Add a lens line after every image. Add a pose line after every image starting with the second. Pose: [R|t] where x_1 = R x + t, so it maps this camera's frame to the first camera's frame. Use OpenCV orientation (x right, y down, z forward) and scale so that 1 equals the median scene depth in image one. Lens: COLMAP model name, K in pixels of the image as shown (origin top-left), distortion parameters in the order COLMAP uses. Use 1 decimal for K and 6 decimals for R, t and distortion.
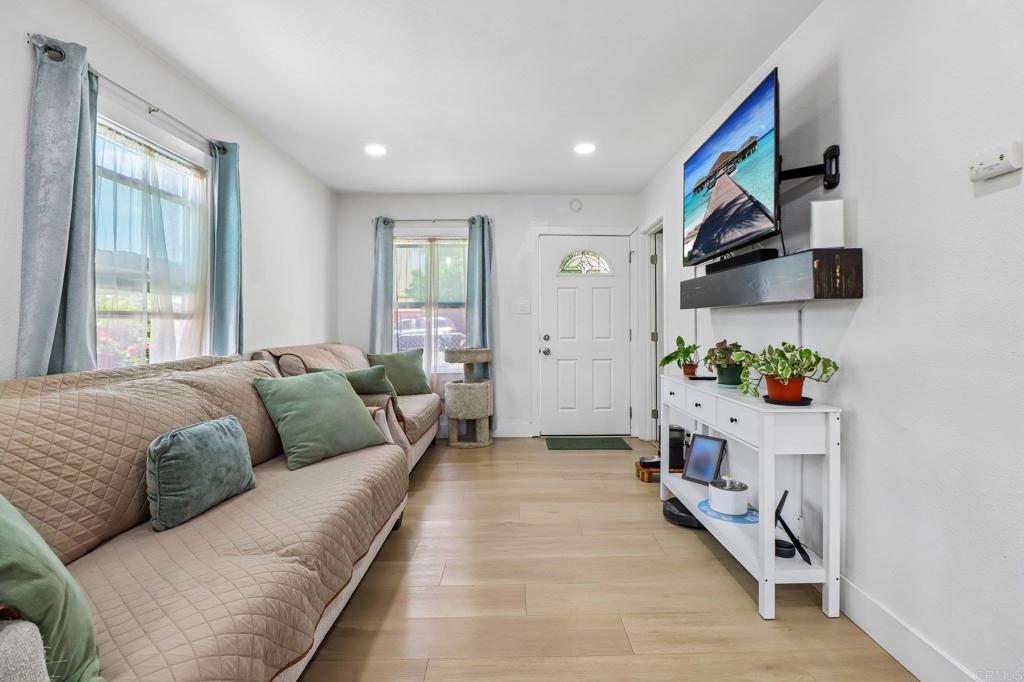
lens RADIAL K [[481.0, 0, 516.5], [0, 481.0, 326.8], [0, 0, 1]] dist [0.001079, -0.014931]
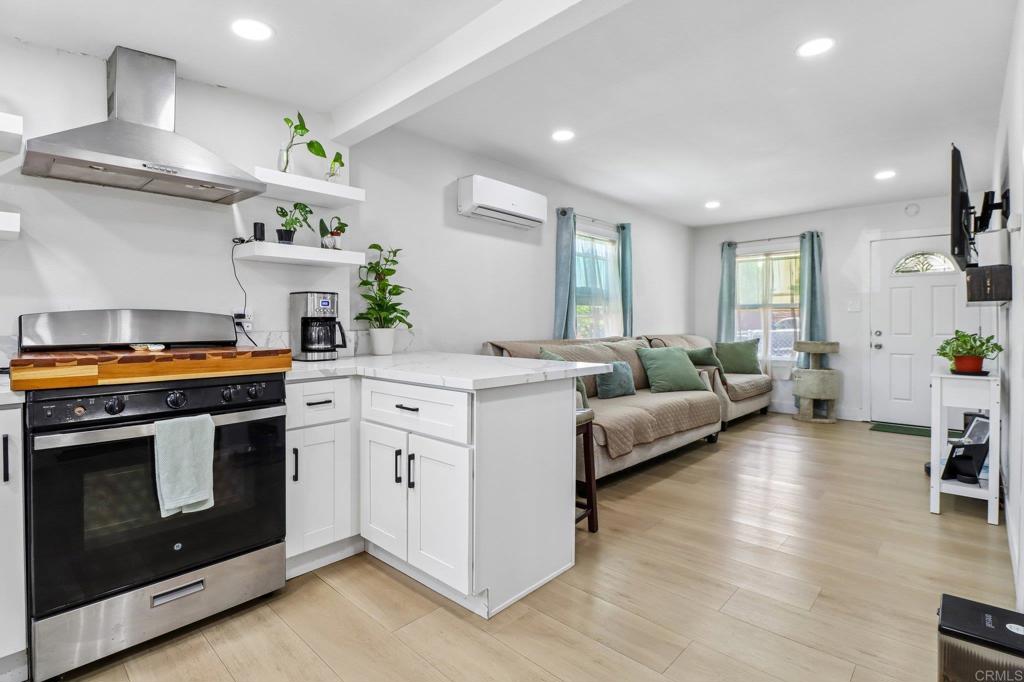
lens RADIAL K [[481.0, 0, 516.5], [0, 481.0, 326.8], [0, 0, 1]] dist [0.001079, -0.014931]
pose [[0.721551, 0.006870, -0.692328, 0.466995], [-0.005904, 0.999975, 0.003769, 0.017262], [0.692336, 0.001368, 0.721574, -0.770857]]
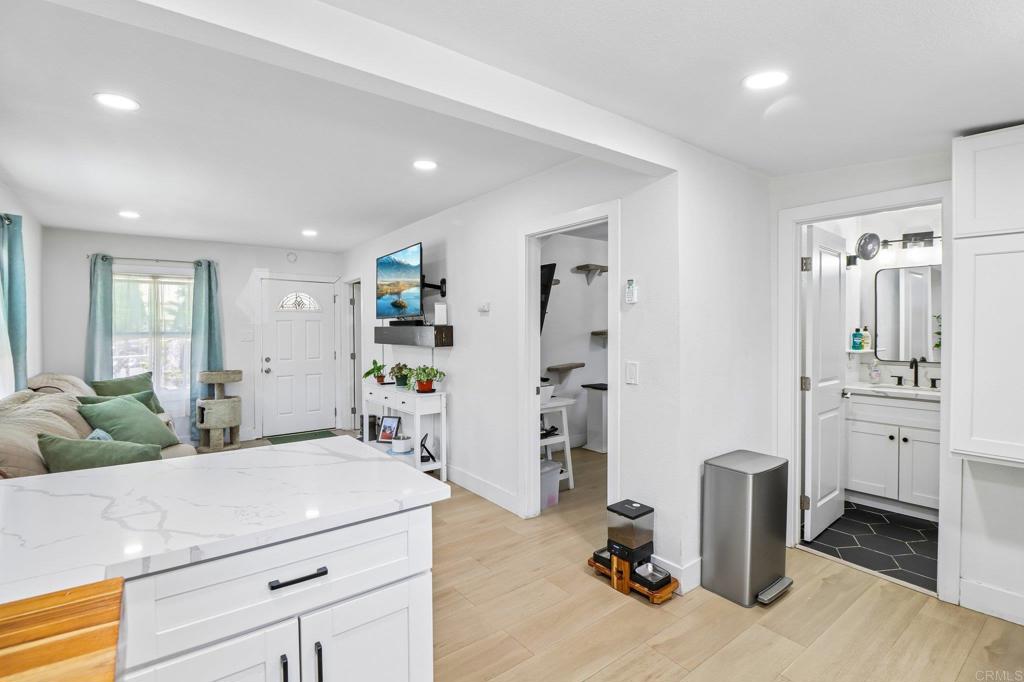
lens RADIAL K [[481.0, 0, 516.5], [0, 481.0, 326.8], [0, 0, 1]] dist [0.001079, -0.014931]
pose [[0.799369, -0.000126, 0.600841, -0.360743], [0.006995, 0.999934, -0.009097, -0.099253], [-0.600800, 0.011475, 0.799317, -0.850147]]
